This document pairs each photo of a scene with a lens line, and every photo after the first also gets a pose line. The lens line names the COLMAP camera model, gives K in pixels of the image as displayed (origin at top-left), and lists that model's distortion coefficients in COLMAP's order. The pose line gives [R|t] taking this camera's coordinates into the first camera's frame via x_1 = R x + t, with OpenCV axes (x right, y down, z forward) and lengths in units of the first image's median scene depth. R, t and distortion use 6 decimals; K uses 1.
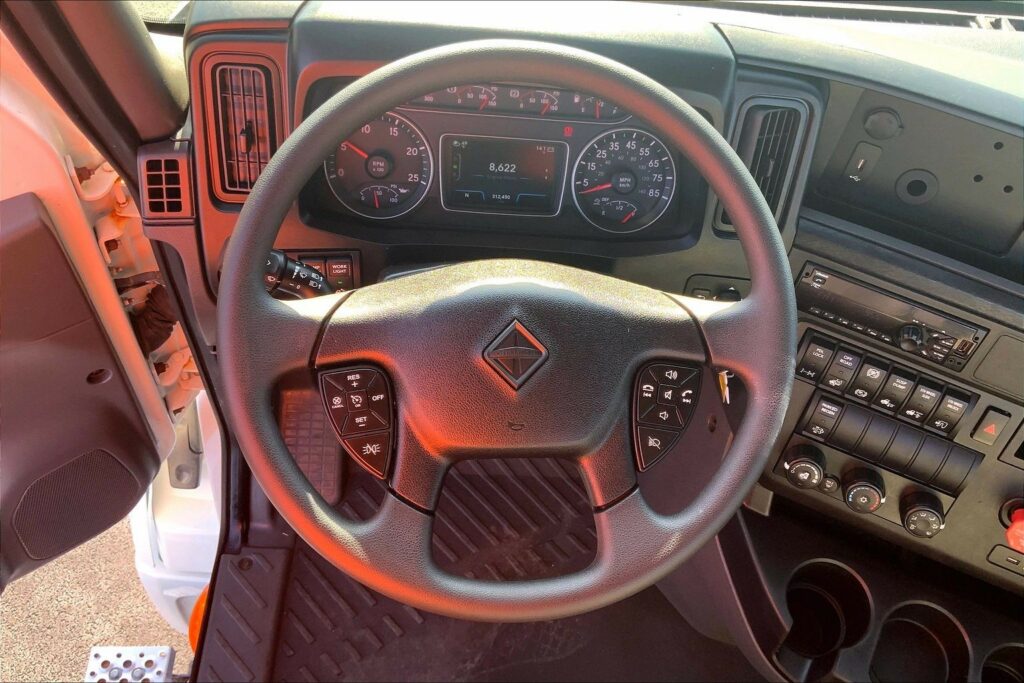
lens RADIAL K [[895.1, 0, 522.7], [0, 895.1, 346.6], [0, 0, 1]] dist [0.143931, -0.309285]
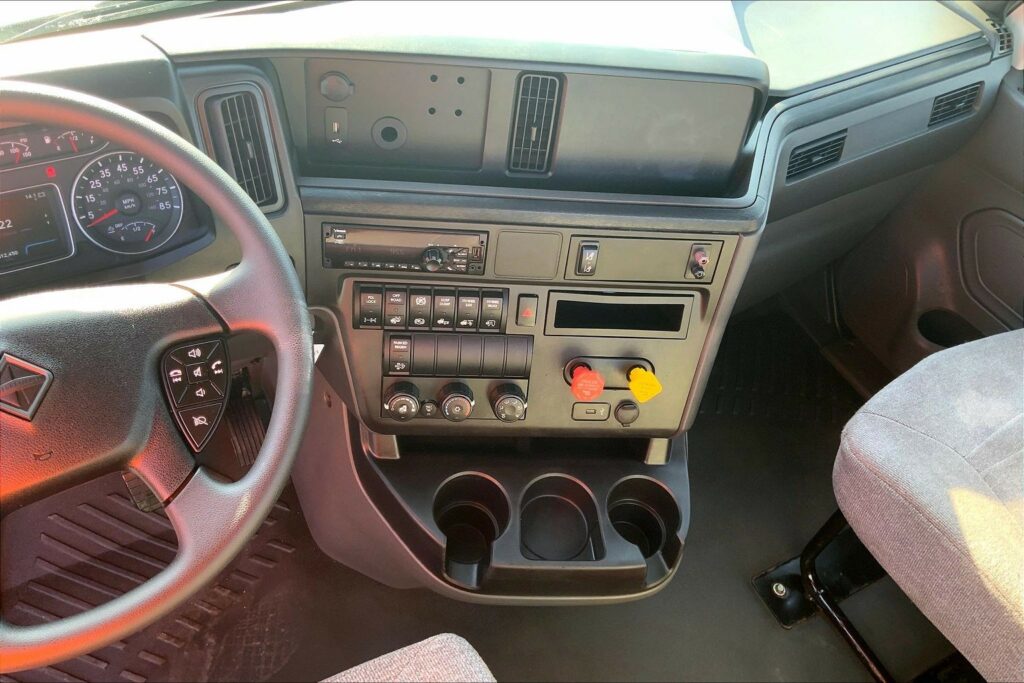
lens RADIAL K [[839.8, 0, 512.0], [0, 839.8, 341.5], [0, 0, 1]] dist [0.066249, -0.132461]
pose [[0.887232, -0.341473, 0.310187, 0.147356], [0.353210, 0.935343, 0.019395, 0.098576], [-0.296754, 0.092353, 0.950478, -0.026141]]
